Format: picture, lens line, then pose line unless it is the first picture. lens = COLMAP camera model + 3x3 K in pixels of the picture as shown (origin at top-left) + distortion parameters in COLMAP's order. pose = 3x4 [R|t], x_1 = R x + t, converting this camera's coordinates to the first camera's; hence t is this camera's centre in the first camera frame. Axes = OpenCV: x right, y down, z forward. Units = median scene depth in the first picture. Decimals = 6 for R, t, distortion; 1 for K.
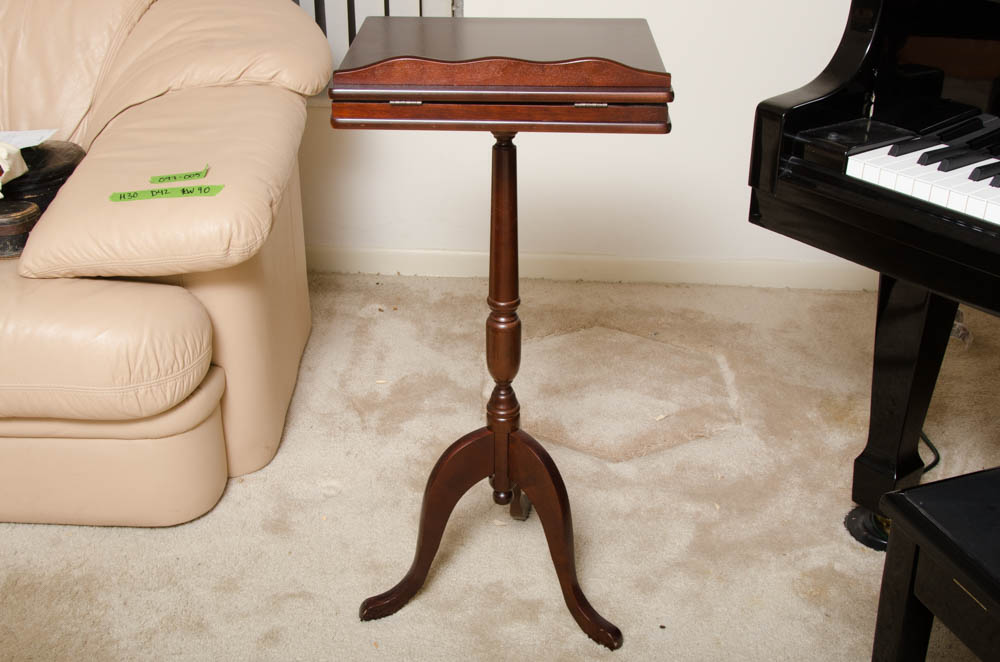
lens RADIAL K [[1241.1, 0, 492.3], [0, 1241.1, 358.9], [0, 0, 1]] dist [0.023019, 0.000000]
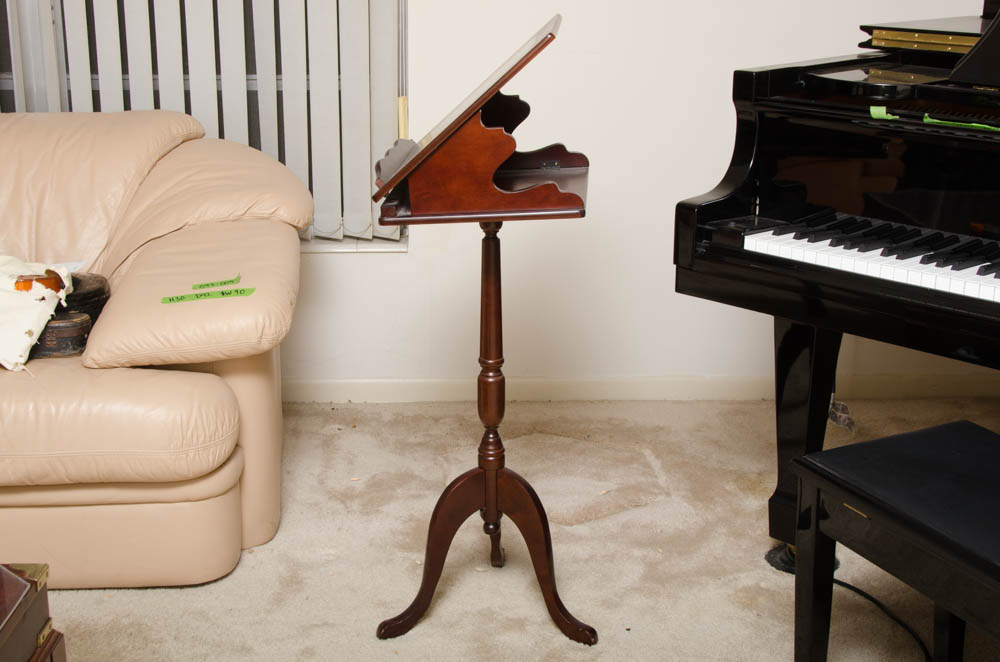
lens RADIAL K [[1416.3, 0, 480.9], [0, 1416.3, 314.9], [0, 0, 1]] dist [0.043844, 0.000000]
pose [[0.994251, -0.030553, 0.102619, -0.118317], [0.051022, 0.977803, -0.203219, 0.160760], [-0.094132, 0.207286, 0.973741, -0.342822]]
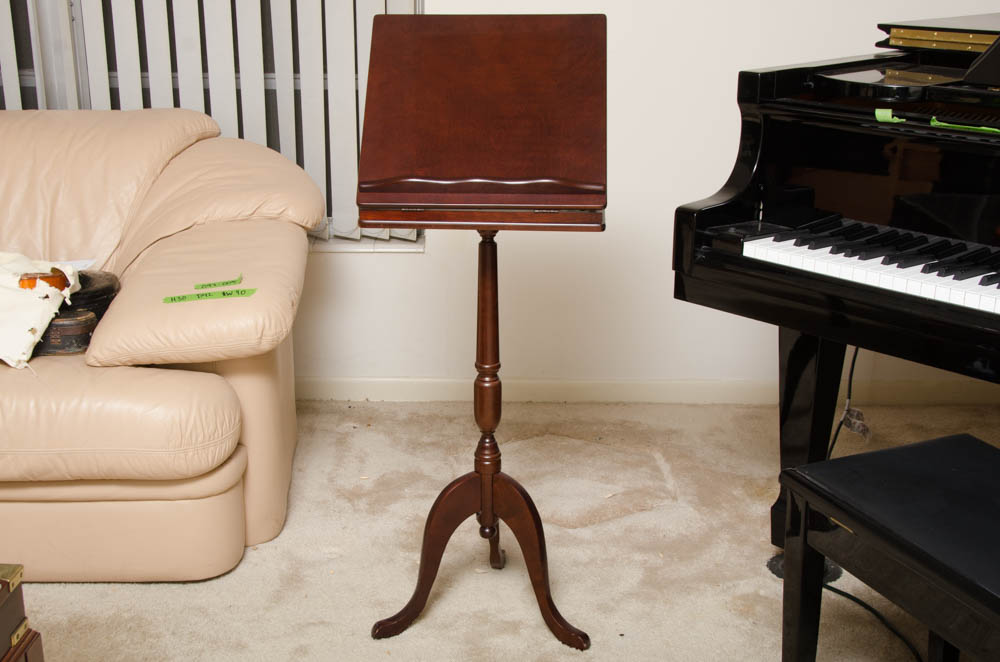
lens RADIAL K [[1371.0, 0, 474.4], [0, 1371.0, 380.2], [0, 0, 1]] dist [0.056995, 0.000000]
pose [[0.998189, -0.020998, 0.056374, -0.066241], [0.029495, 0.987566, -0.154416, 0.146534], [-0.052430, 0.155799, 0.986396, -0.306351]]
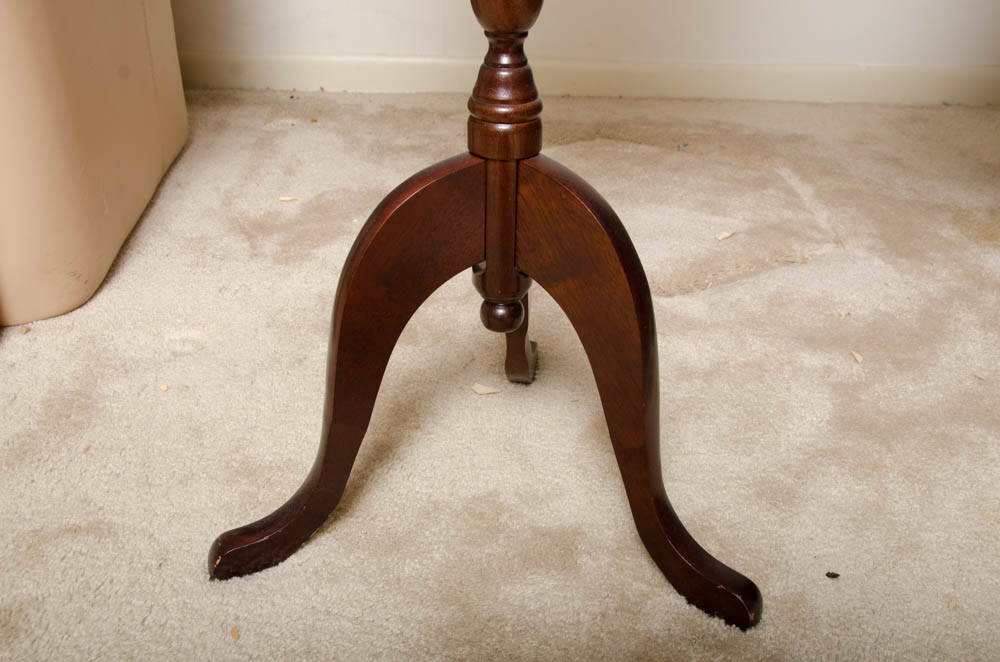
lens RADIAL K [[1038.5, 0, 486.0], [0, 1038.5, 356.5], [0, 0, 1]] dist [-0.014137, 0.000000]
pose [[0.998672, -0.017325, 0.048523, -0.014609], [0.015665, 0.999286, 0.034389, 0.096366], [-0.049085, -0.033583, 0.998230, 0.511484]]
